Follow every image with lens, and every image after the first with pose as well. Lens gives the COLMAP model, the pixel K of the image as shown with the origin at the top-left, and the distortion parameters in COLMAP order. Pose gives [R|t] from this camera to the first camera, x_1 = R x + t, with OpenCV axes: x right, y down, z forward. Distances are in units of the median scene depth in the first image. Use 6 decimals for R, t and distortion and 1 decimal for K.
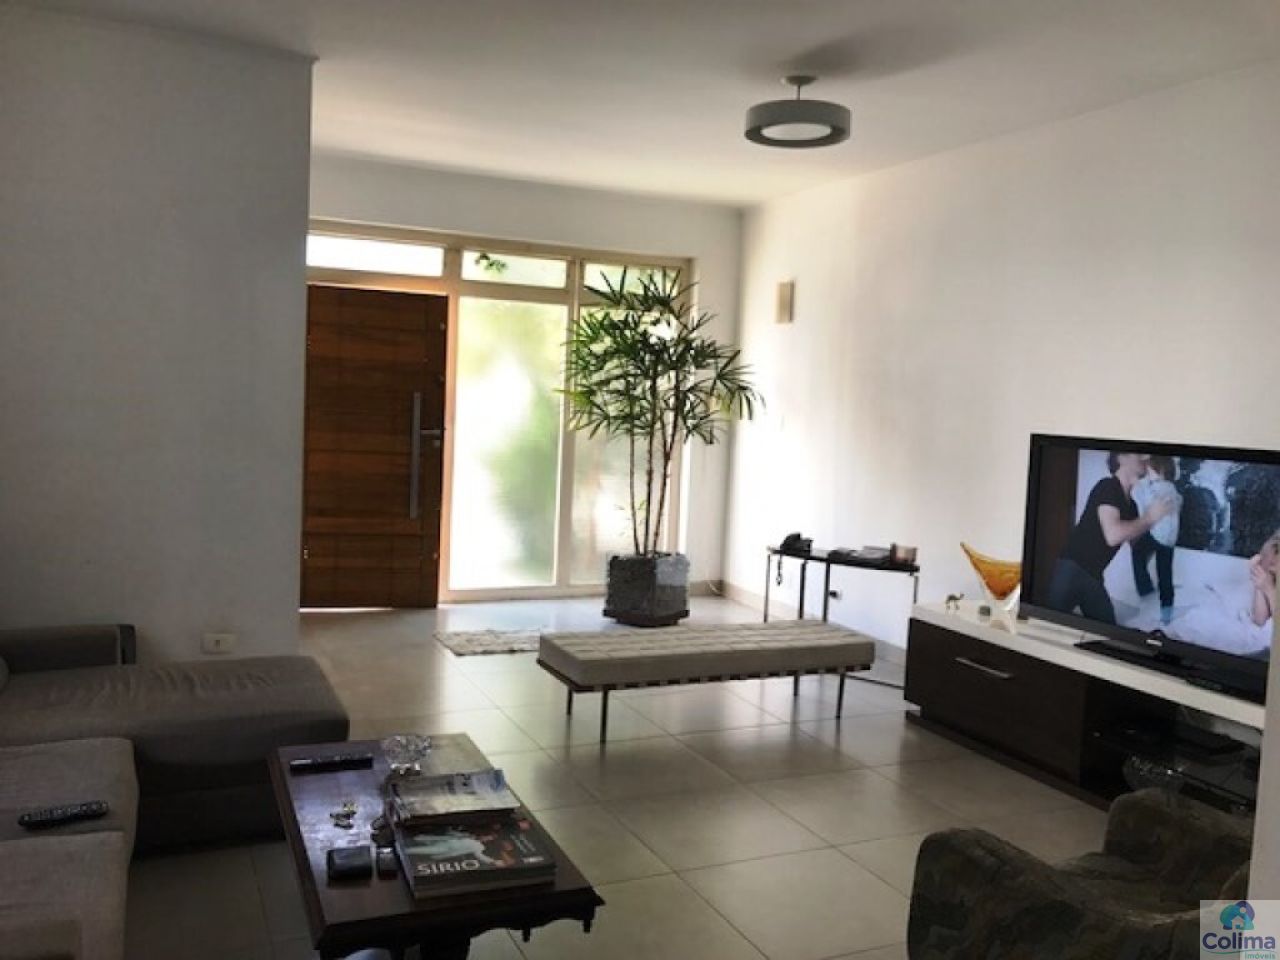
lens RADIAL K [[1052.6, 0, 636.2], [0, 1052.6, 474.7], [0, 0, 1]] dist [0.003312, -0.000363]
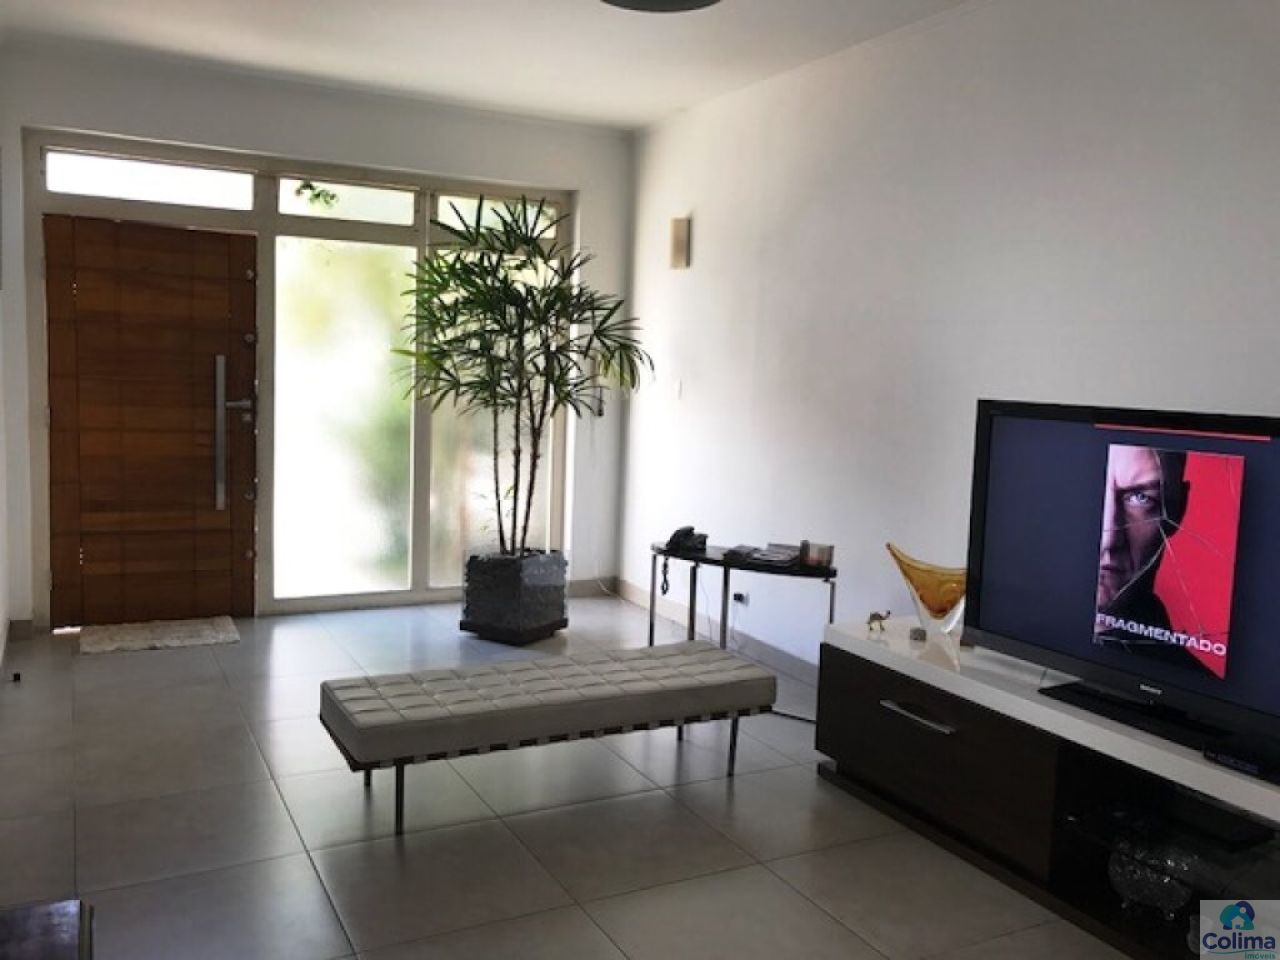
lens RADIAL K [[1089.6, 0, 639.3], [0, 1089.6, 478.0], [0, 0, 1]] dist [0.032421, -0.009656]
pose [[0.997826, -0.016724, 0.063745, 0.055004], [0.014779, 0.999415, 0.030855, -0.006747], [-0.064223, -0.029846, 0.997489, 0.154328]]
